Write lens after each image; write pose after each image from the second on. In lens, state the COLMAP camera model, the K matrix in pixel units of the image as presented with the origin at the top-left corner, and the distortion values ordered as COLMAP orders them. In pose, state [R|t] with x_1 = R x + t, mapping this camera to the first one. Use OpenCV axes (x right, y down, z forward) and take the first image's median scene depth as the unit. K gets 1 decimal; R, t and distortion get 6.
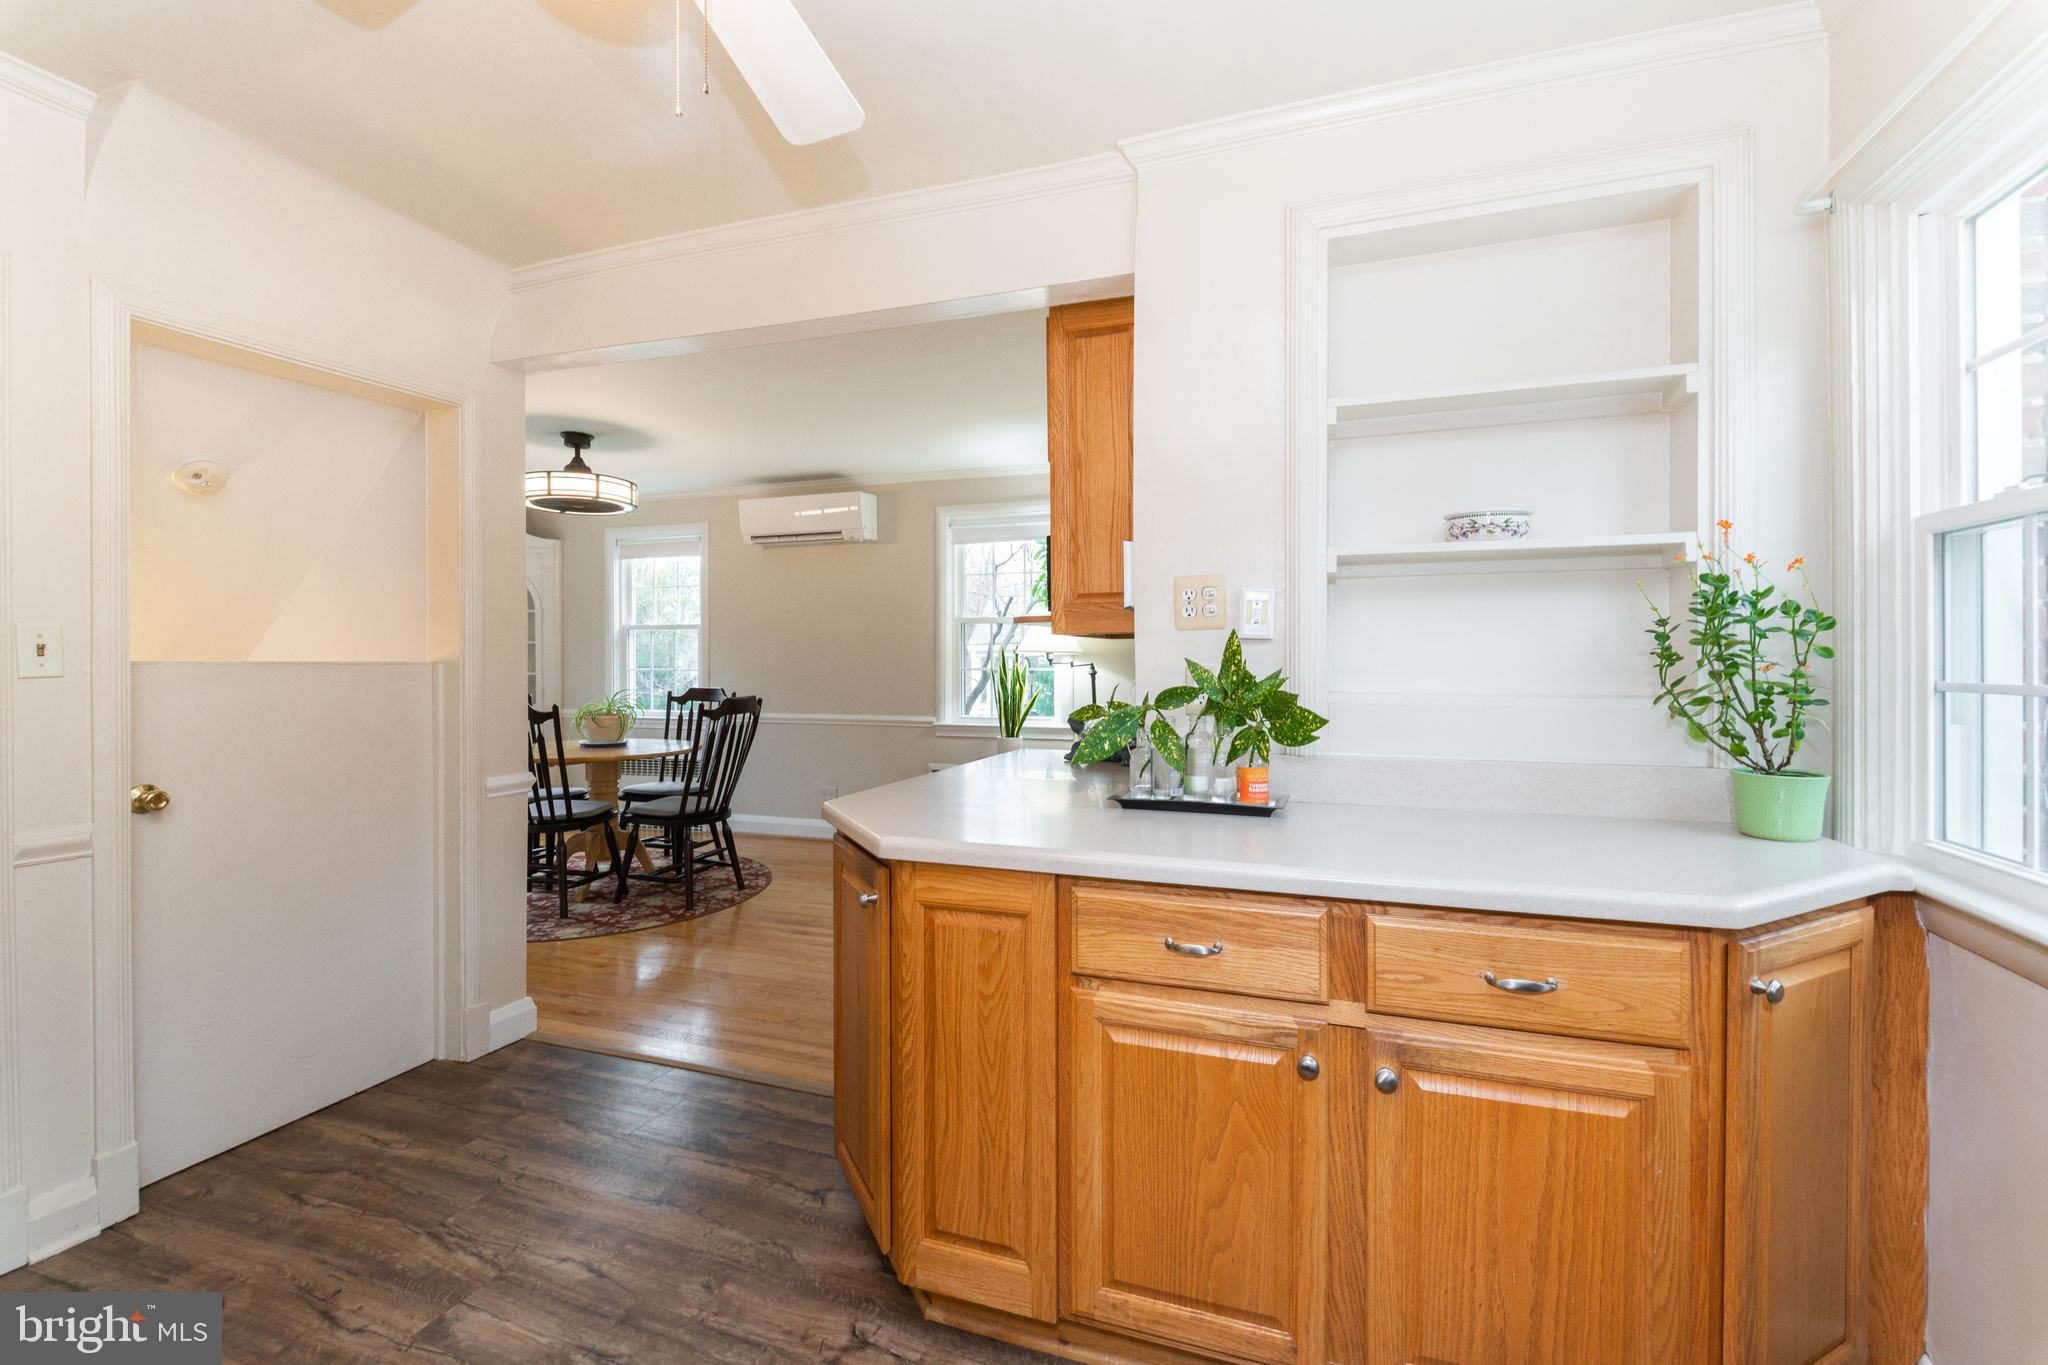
lens RADIAL K [[886.6, 0, 1027.5], [0, 886.6, 664.8], [0, 0, 1]] dist [0.003069, -0.000012]
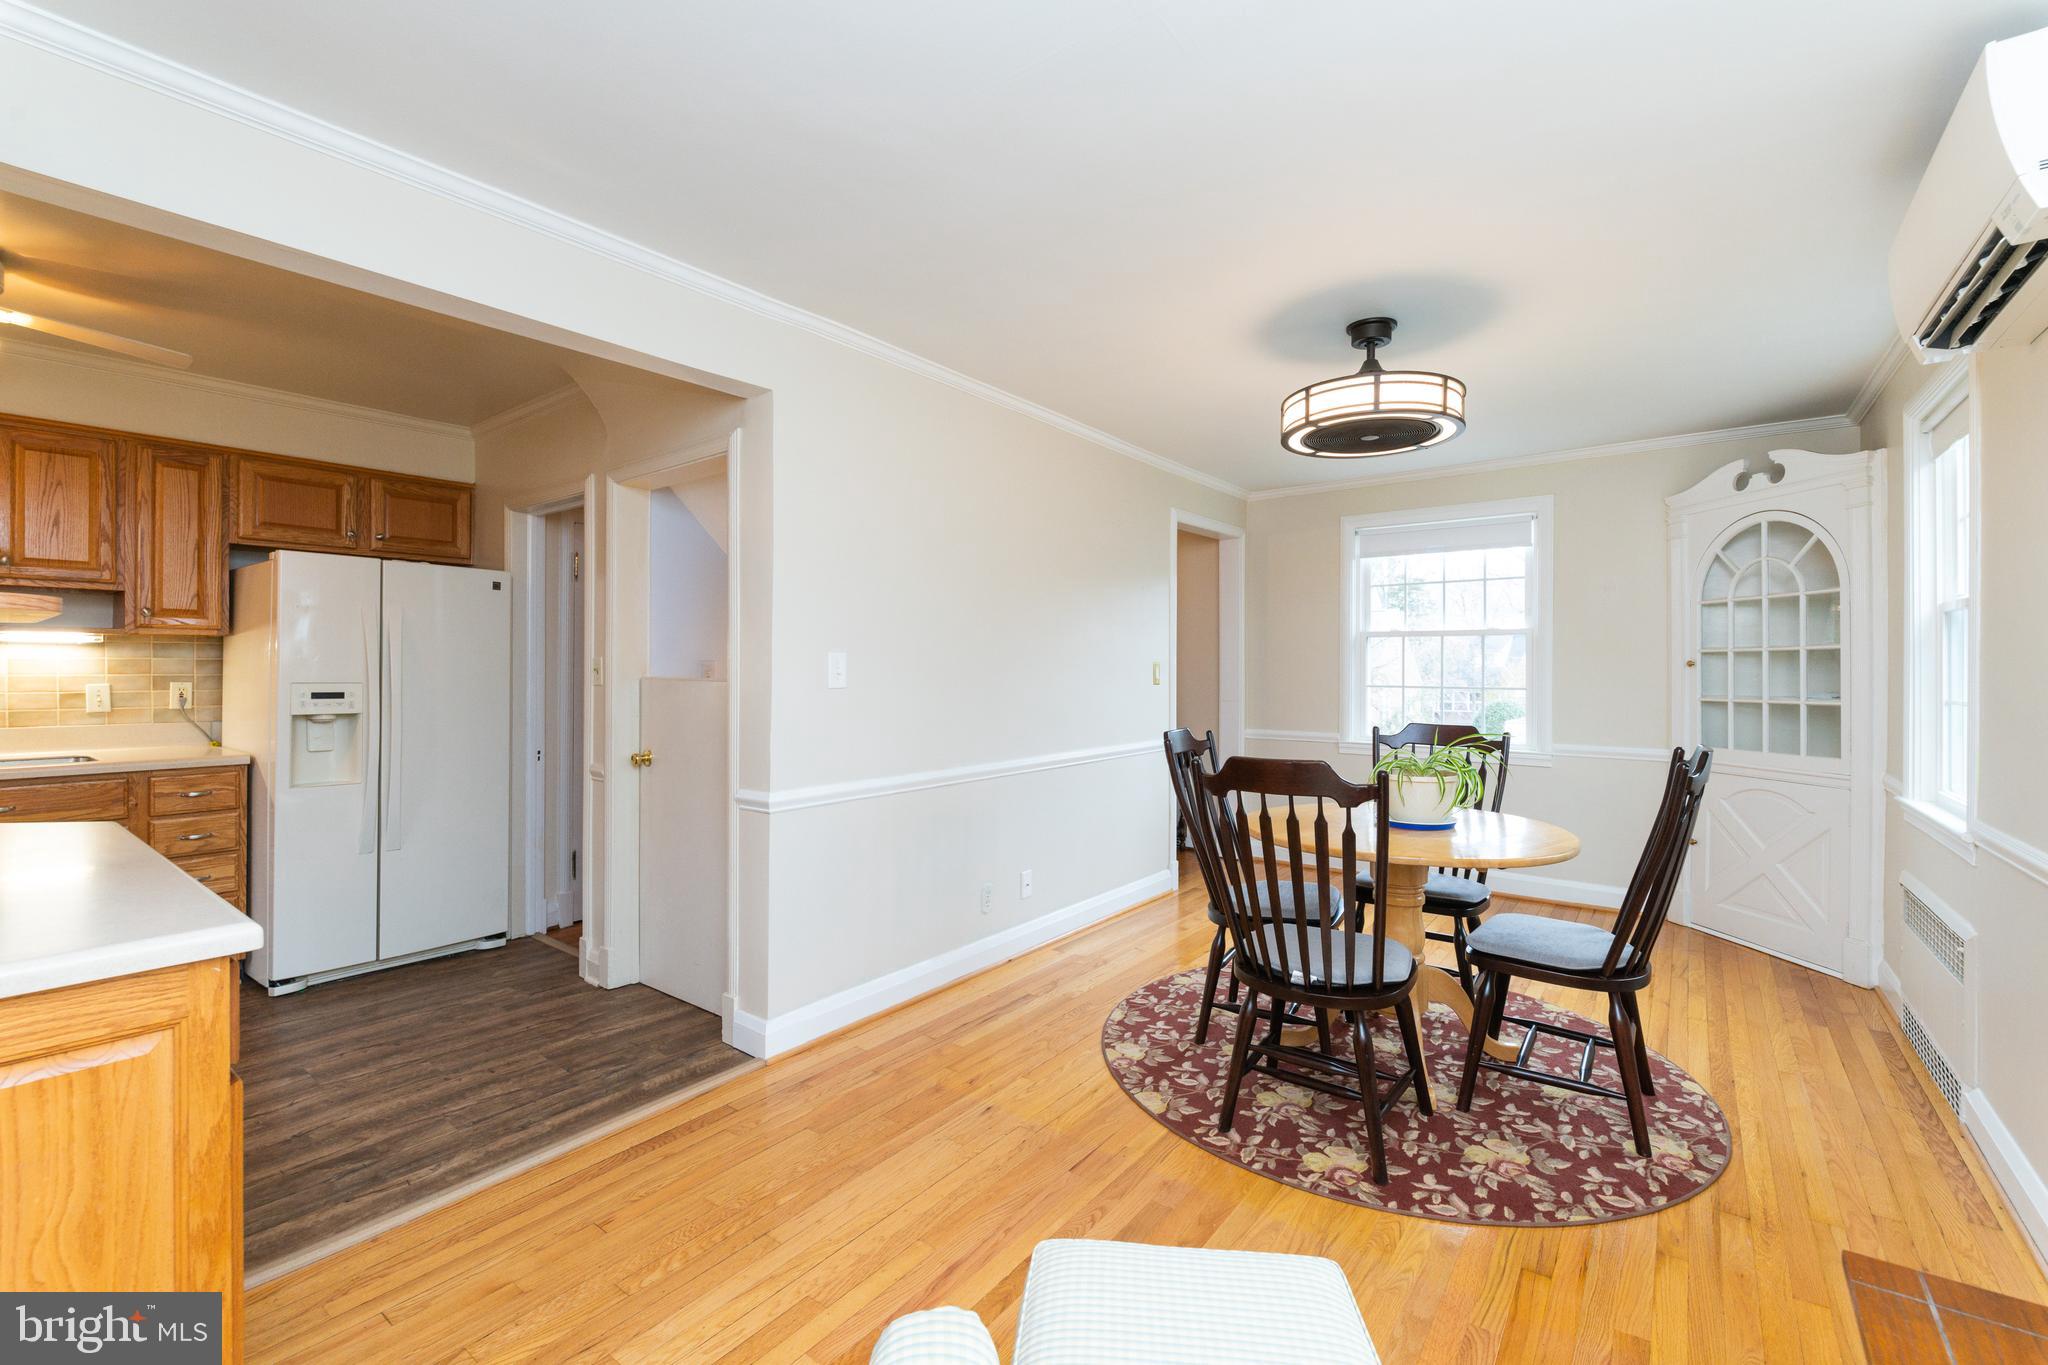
lens RADIAL K [[886.6, 0, 1027.5], [0, 886.6, 664.8], [0, 0, 1]] dist [0.003069, -0.000012]
pose [[-0.291222, -0.001803, -0.956654, 0.421344], [0.008263, 0.999956, -0.004400, -0.015628], [0.956620, -0.009186, -0.291194, 2.156467]]
